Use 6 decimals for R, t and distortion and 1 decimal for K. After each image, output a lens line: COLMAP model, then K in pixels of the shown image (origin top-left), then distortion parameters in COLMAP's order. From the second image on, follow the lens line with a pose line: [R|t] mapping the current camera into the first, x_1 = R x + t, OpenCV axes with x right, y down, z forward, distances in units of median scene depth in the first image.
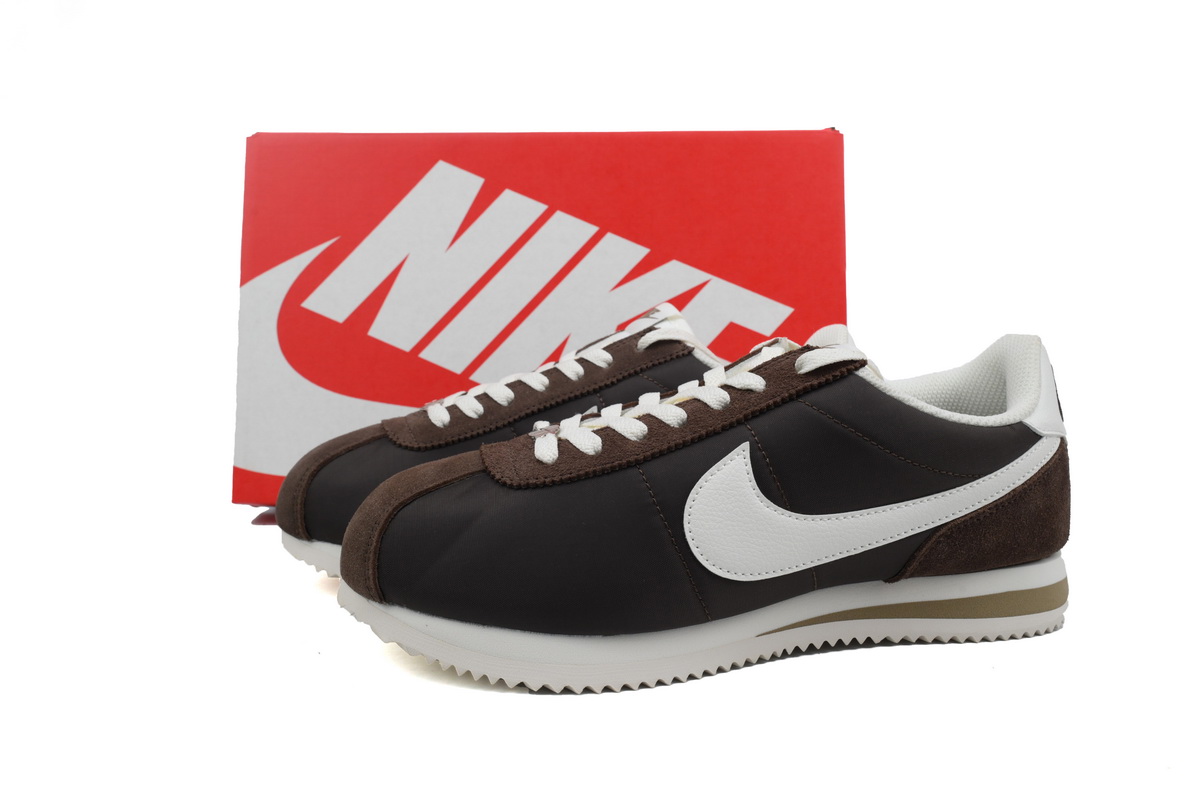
lens RADIAL K [[988.1, 0, 600.0], [0, 988.1, 400.0], [0, 0, 1]] dist [0.000488, -0.000459]
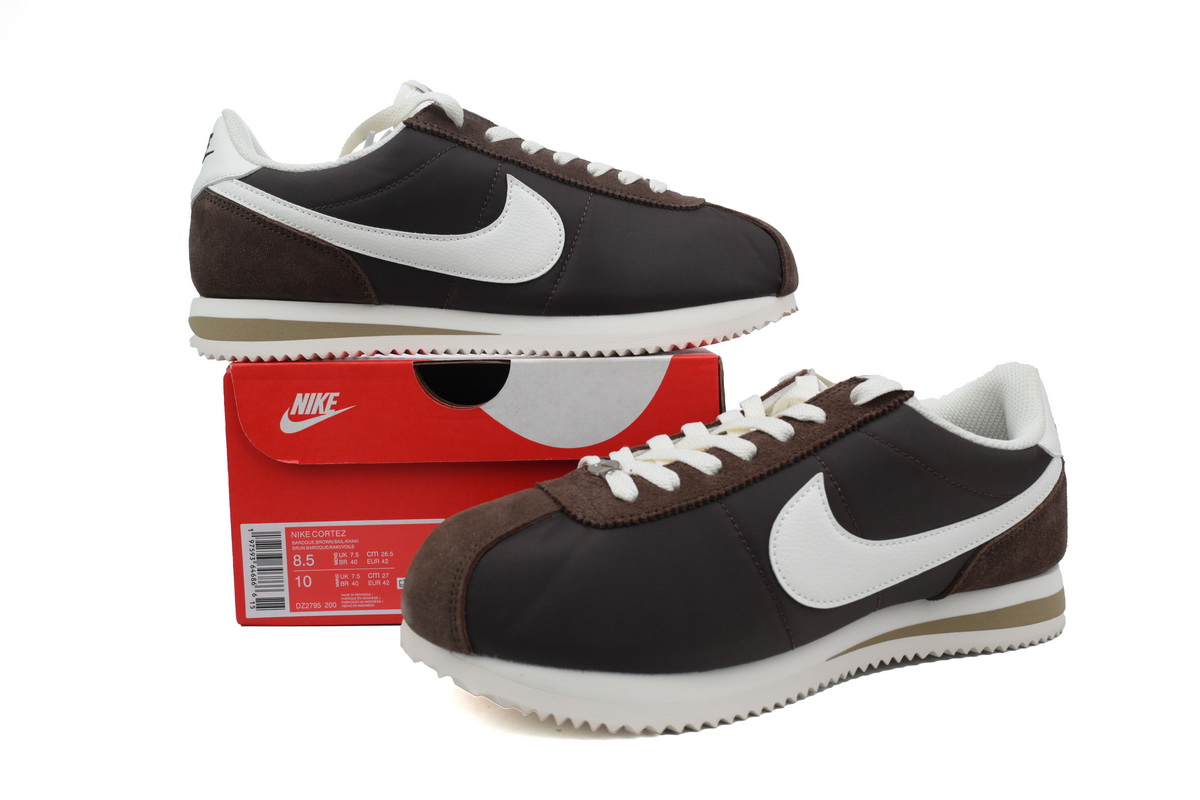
lens RADIAL K [[988.1, 0, 600.0], [0, 988.1, 400.0], [0, 0, 1]] dist [0.000488, -0.000459]
pose [[0.980438, -0.019814, 0.195829, -0.272247], [0.023047, 0.999633, -0.014243, -0.023635], [-0.195475, 0.018478, 0.980535, 0.031574]]
